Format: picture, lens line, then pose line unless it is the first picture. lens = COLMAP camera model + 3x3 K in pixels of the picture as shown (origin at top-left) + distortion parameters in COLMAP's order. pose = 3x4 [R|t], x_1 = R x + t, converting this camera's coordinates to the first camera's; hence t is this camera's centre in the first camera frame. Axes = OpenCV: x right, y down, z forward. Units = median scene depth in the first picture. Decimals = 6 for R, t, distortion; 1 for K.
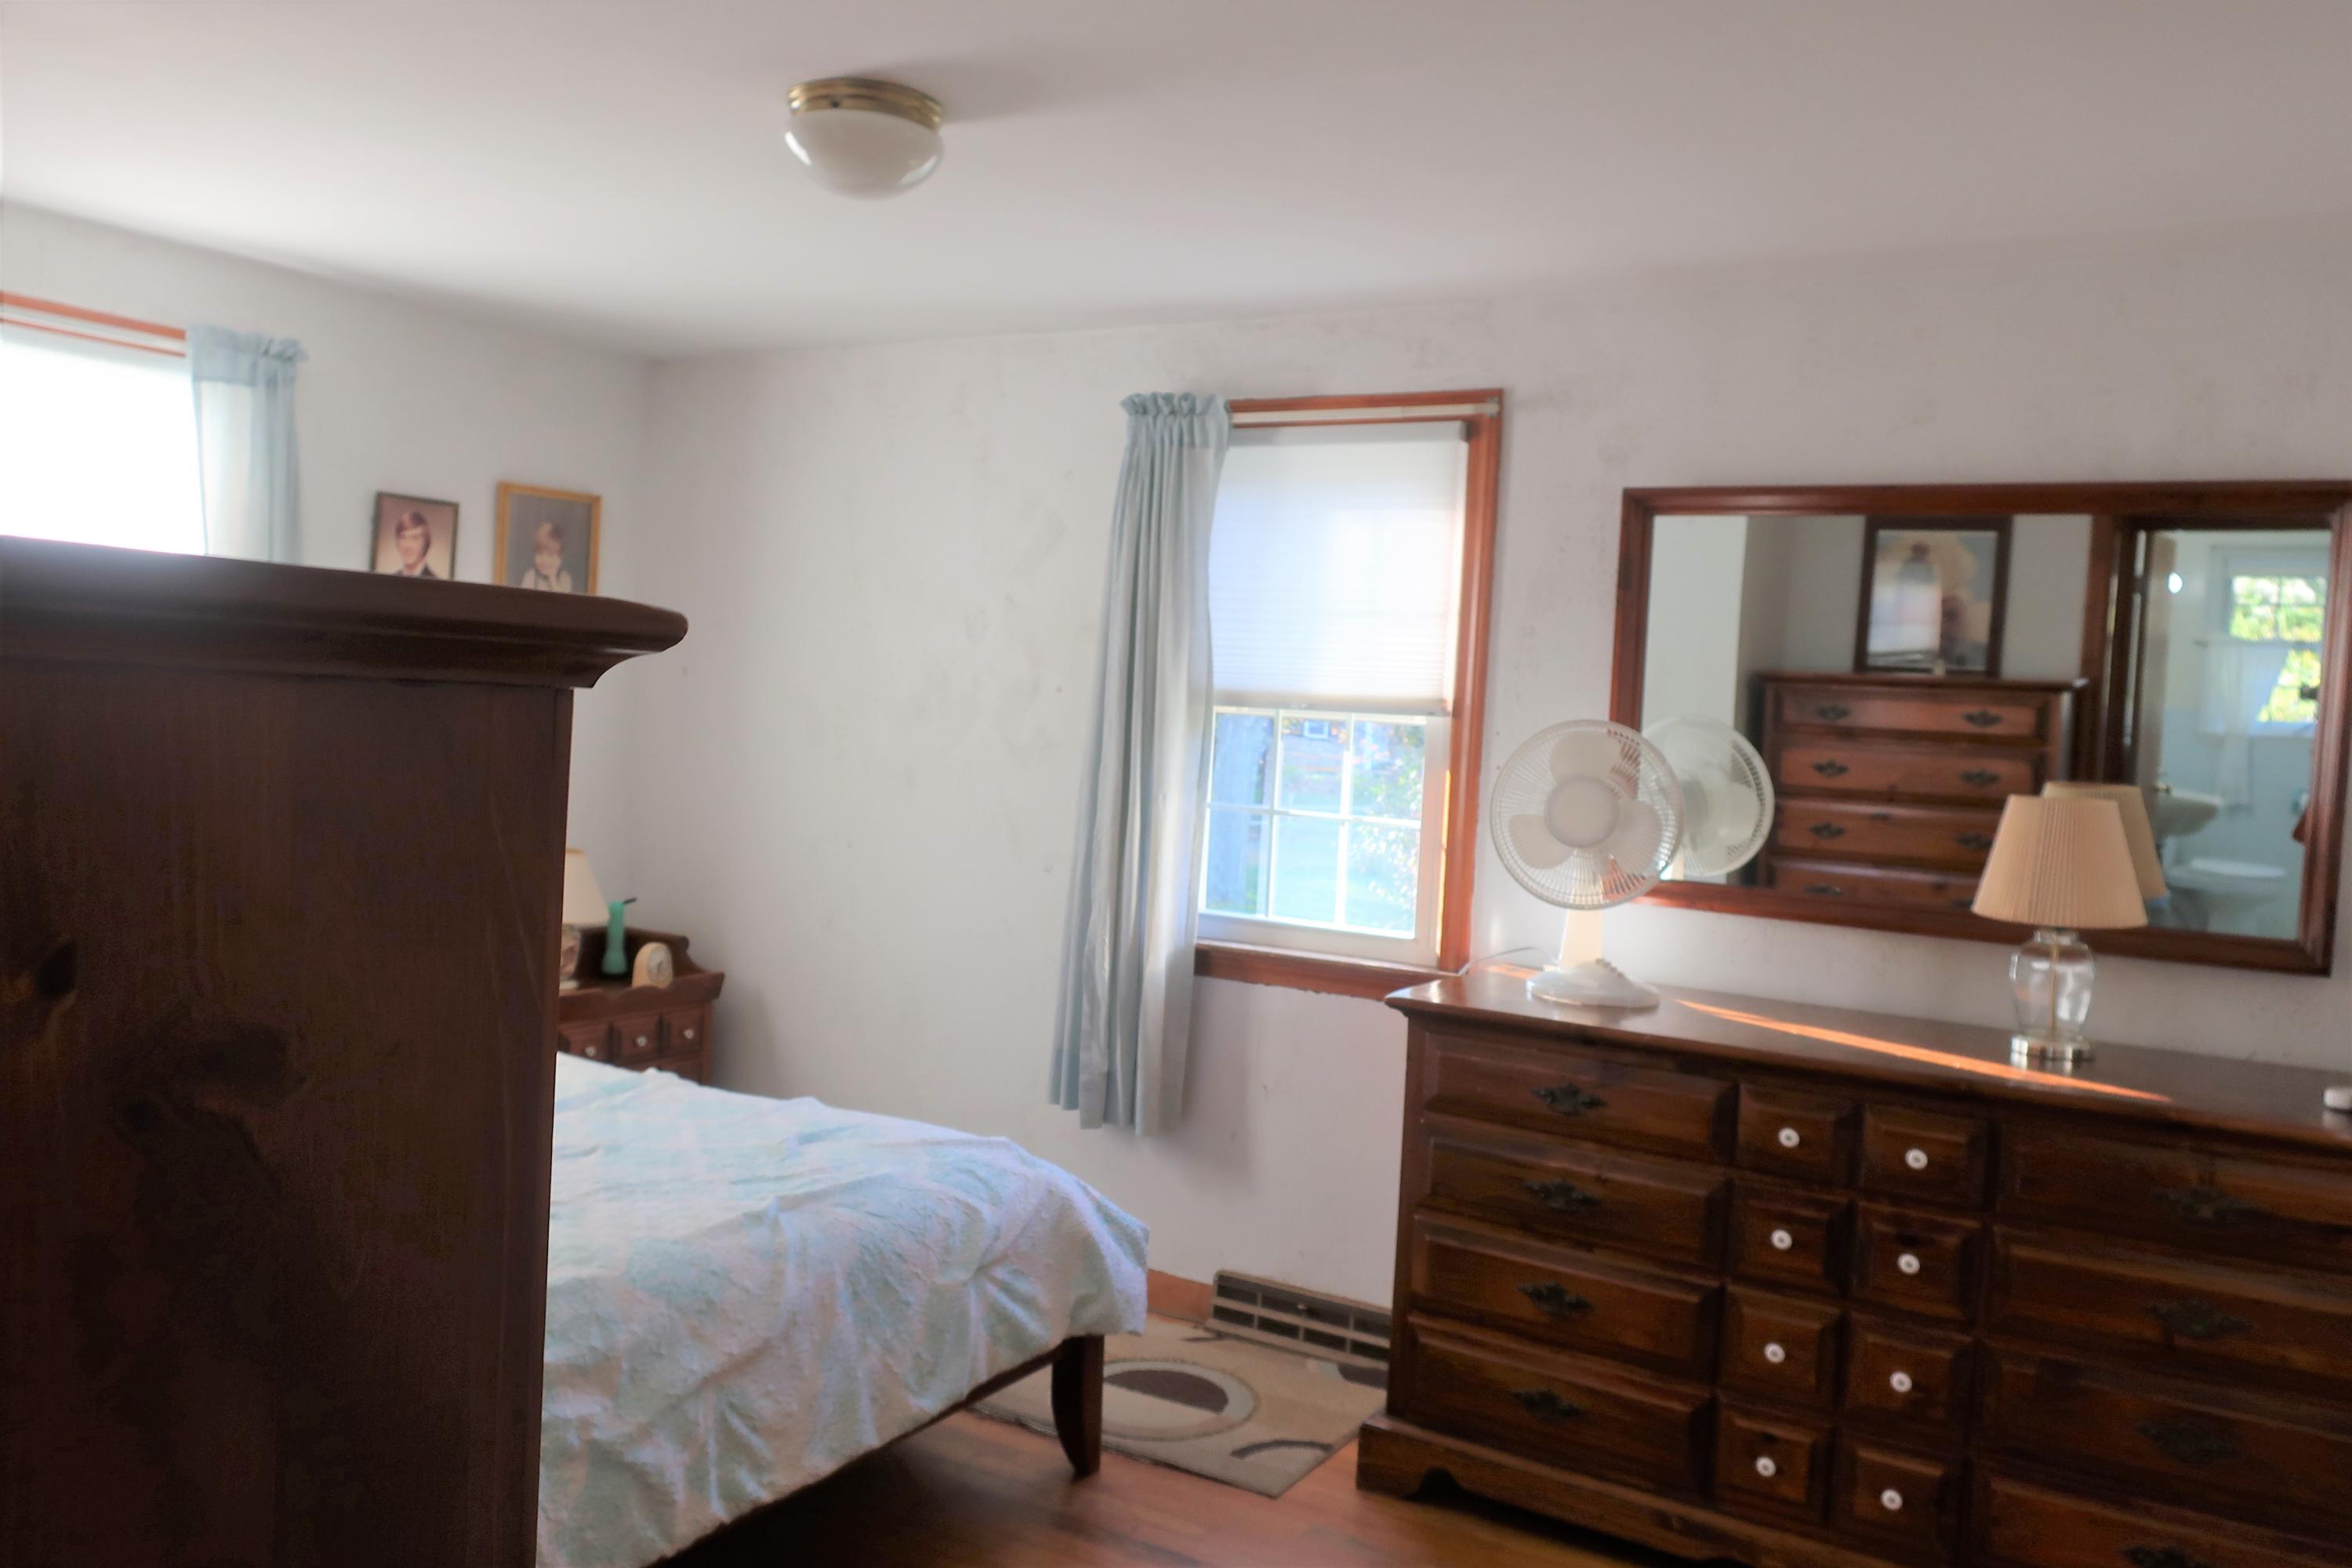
lens RADIAL K [[1841.6, 0, 1181.5], [0, 1841.6, 784.0], [0, 0, 1]] dist [-0.008576, 0.012453]
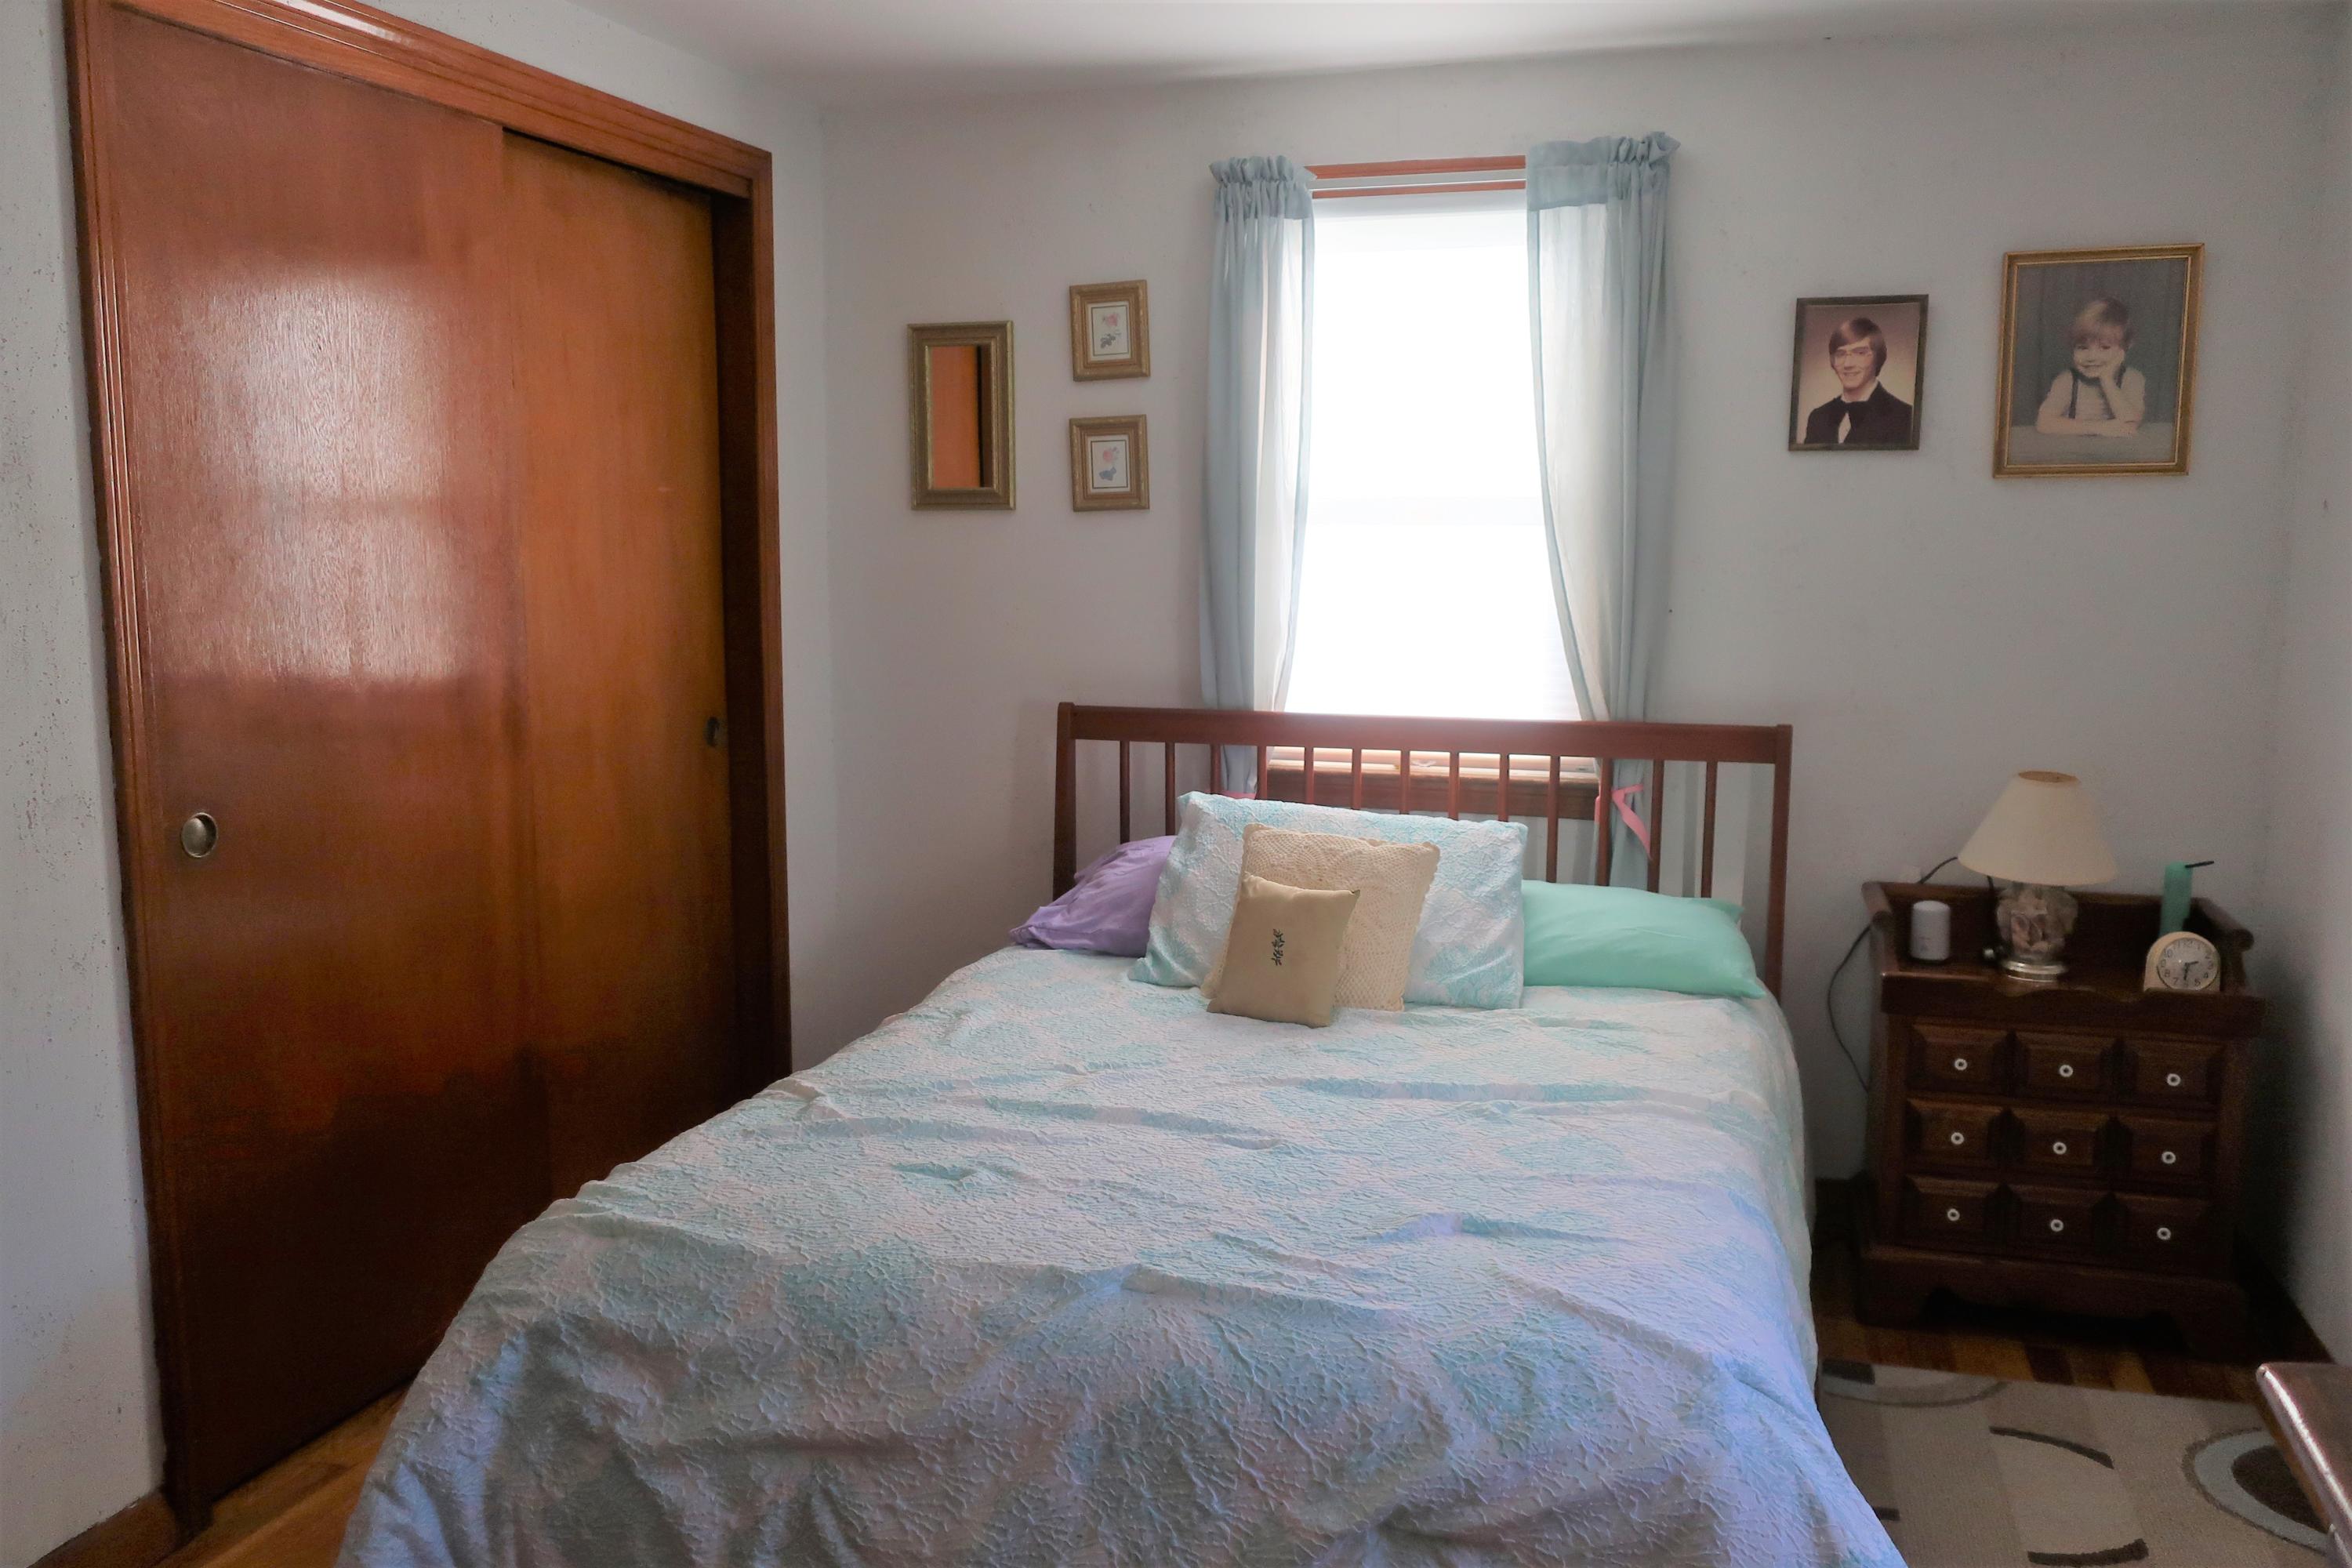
lens RADIAL K [[1841.6, 0, 1184.6], [0, 1841.6, 775.3], [0, 0, 1]] dist [-0.008576, 0.012453]
pose [[0.242268, 0.078497, -0.967029, 0.413865], [-0.032514, 0.996819, 0.072769, -0.006306], [0.969664, 0.013812, 0.244049, 0.823698]]
